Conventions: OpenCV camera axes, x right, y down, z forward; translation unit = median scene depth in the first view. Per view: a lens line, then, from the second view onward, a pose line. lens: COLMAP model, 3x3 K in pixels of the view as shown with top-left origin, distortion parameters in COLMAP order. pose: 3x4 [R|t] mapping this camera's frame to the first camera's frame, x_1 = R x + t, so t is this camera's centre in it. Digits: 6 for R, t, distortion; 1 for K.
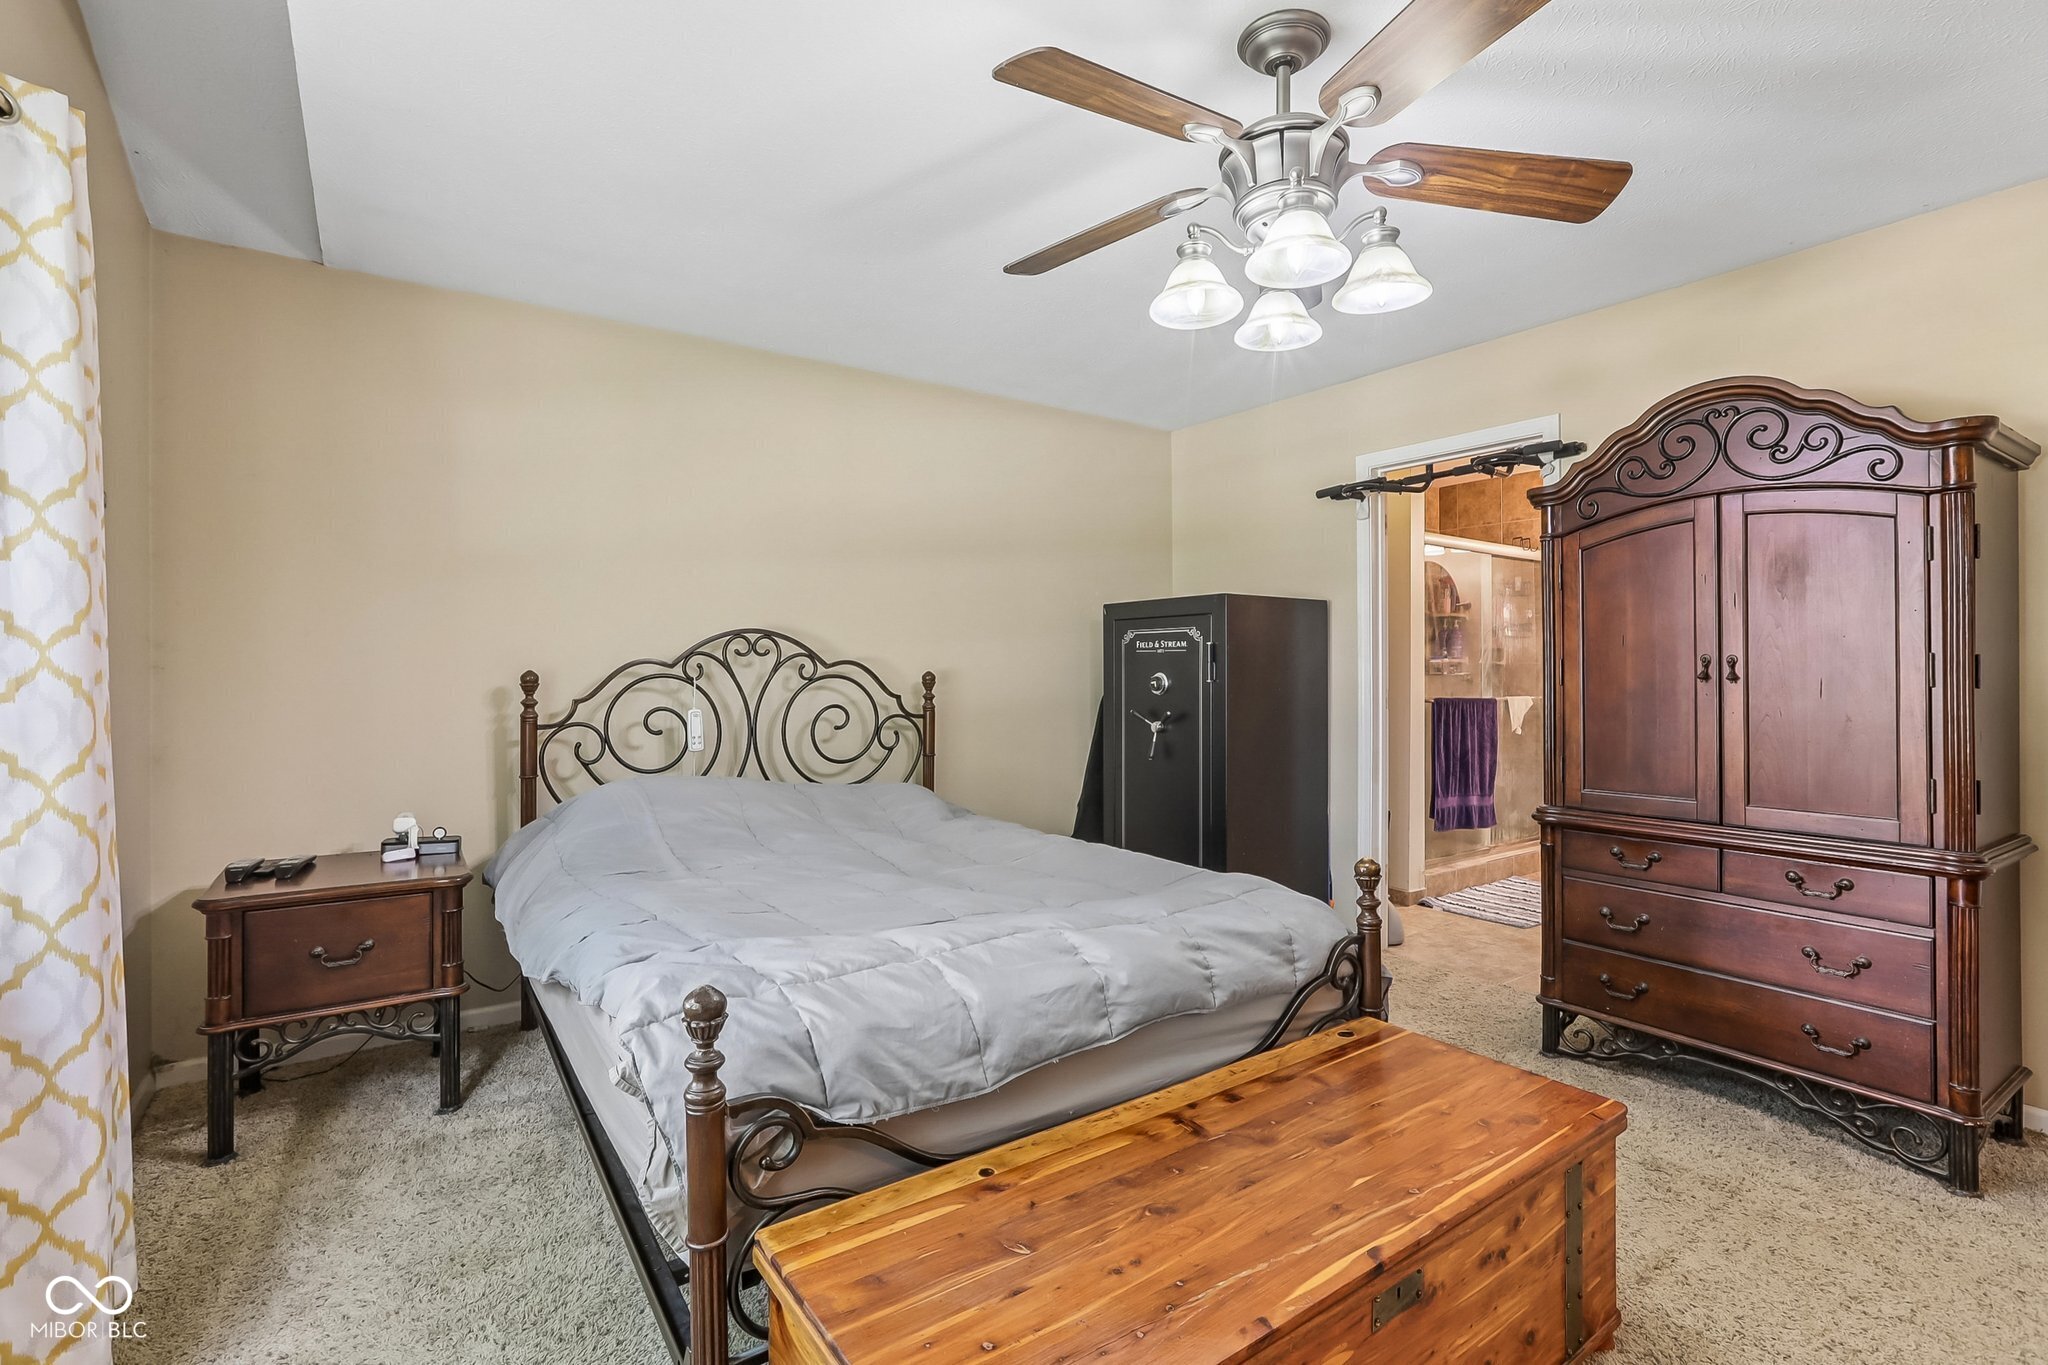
lens RADIAL K [[948.6, 0, 1027.4], [0, 948.6, 670.0], [0, 0, 1]] dist [-0.024801, 0.011311]
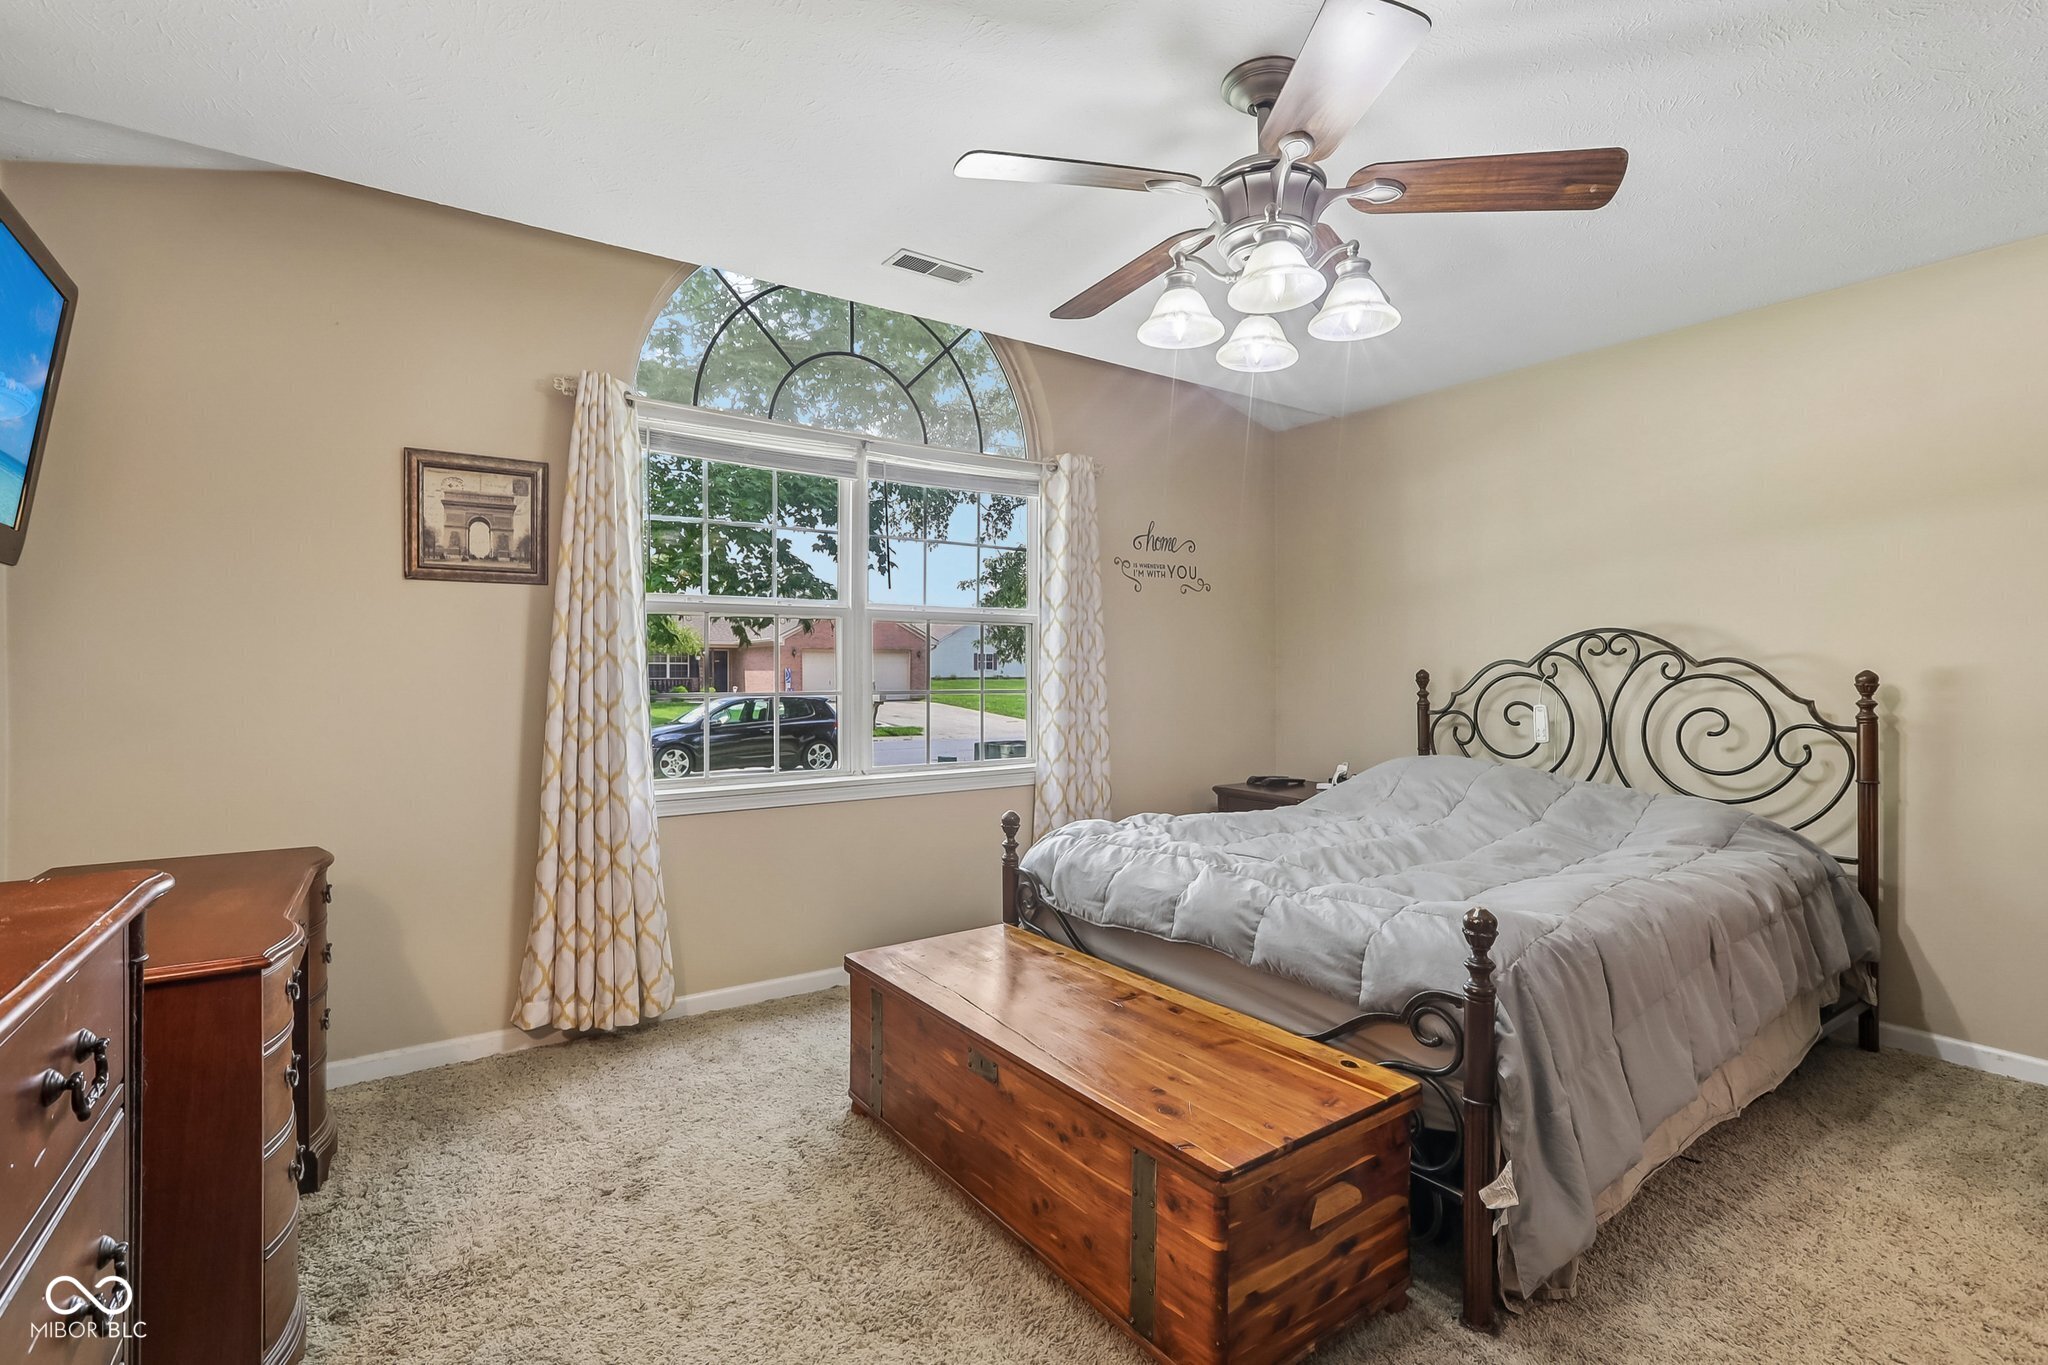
lens RADIAL K [[948.6, 0, 1027.4], [0, 948.6, 670.0], [0, 0, 1]] dist [-0.024801, 0.011311]
pose [[-0.005261, -0.000592, -0.999986, 0.726738], [0.001661, 0.999998, -0.000600, 0.000808], [0.999985, -0.001664, -0.005260, 0.398706]]
